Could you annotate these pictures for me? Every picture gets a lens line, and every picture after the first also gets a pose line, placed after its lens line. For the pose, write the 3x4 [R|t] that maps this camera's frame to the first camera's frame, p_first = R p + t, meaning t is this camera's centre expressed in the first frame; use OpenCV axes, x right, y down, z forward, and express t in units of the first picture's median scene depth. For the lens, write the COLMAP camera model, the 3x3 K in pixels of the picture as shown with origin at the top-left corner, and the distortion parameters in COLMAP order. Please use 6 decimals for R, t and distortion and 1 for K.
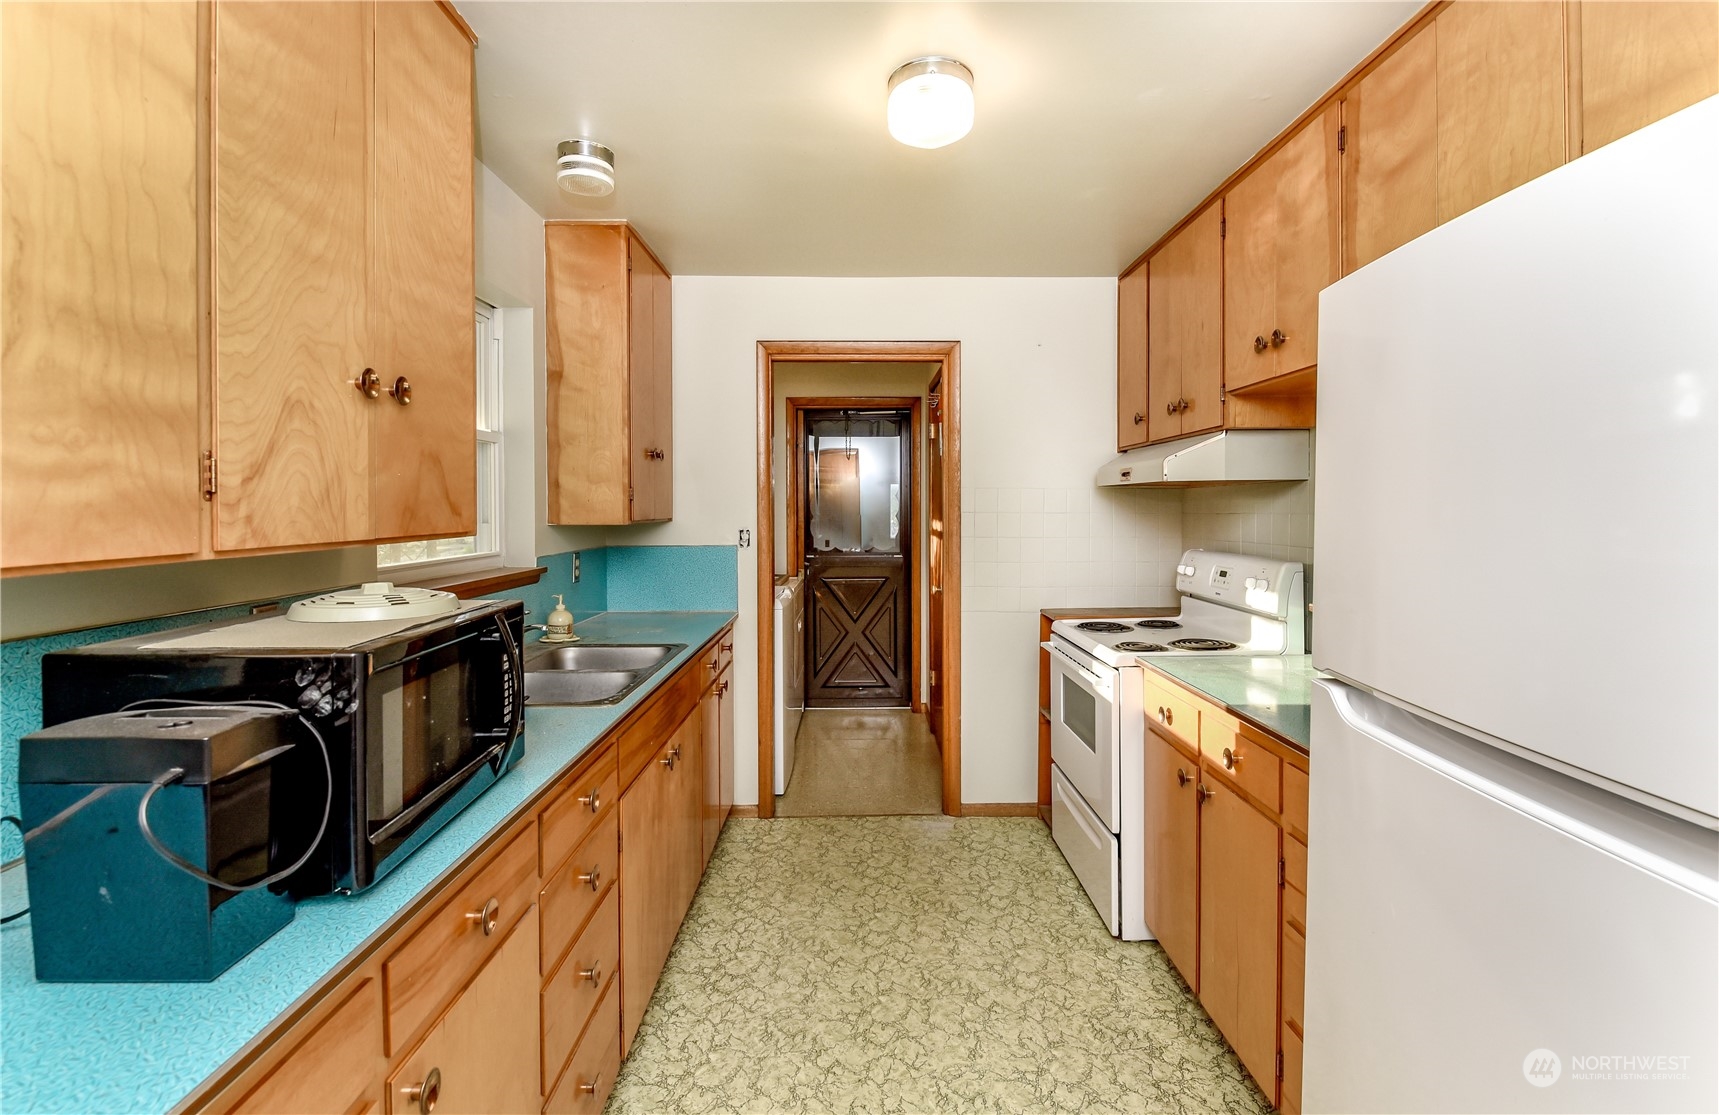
lens RADIAL K [[705.5, 0, 863.7], [0, 705.5, 511.7], [0, 0, 1]] dist [0.000958, -0.007543]
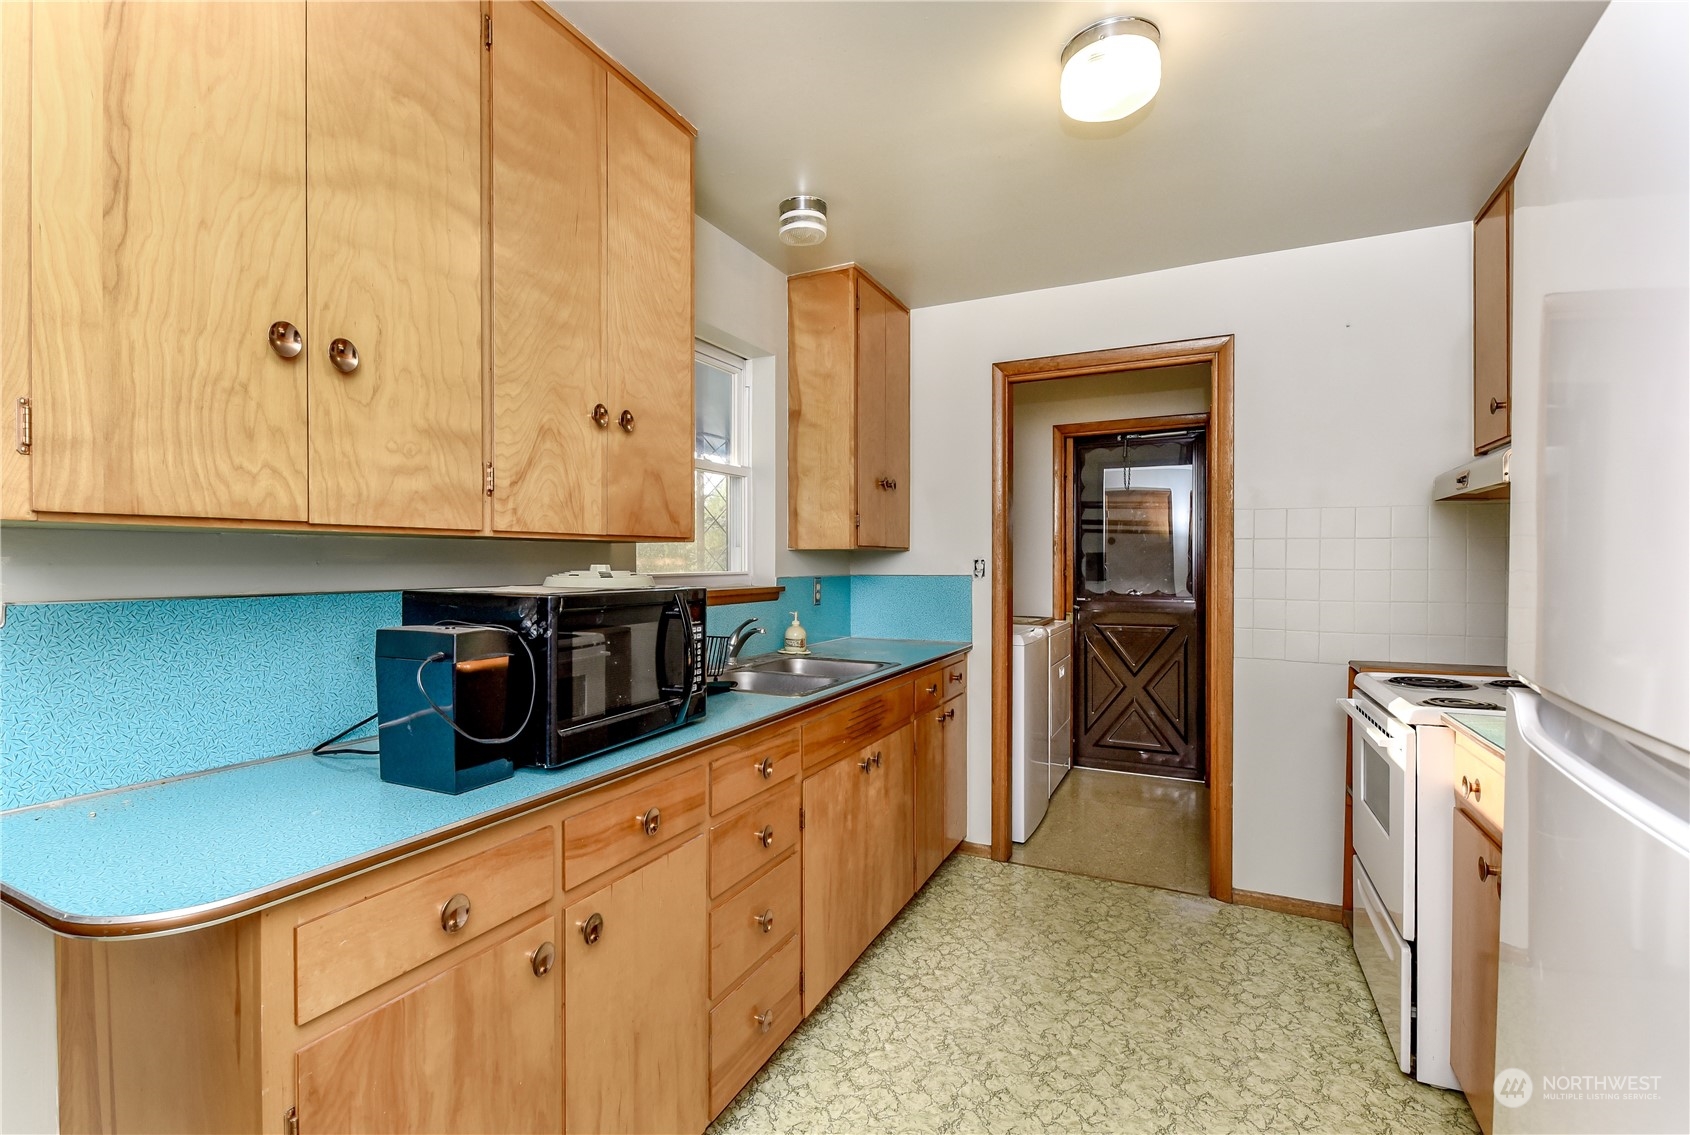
lens RADIAL K [[748.8, 0, 808.7], [0, 748.8, 563.6], [0, 0, 1]] dist [0.000704, -0.011183]
pose [[0.880580, 0.004680, -0.473874, 0.157102], [-0.006645, 0.999975, -0.002472, 0.049126], [0.473851, 0.005325, 0.880589, -0.025559]]
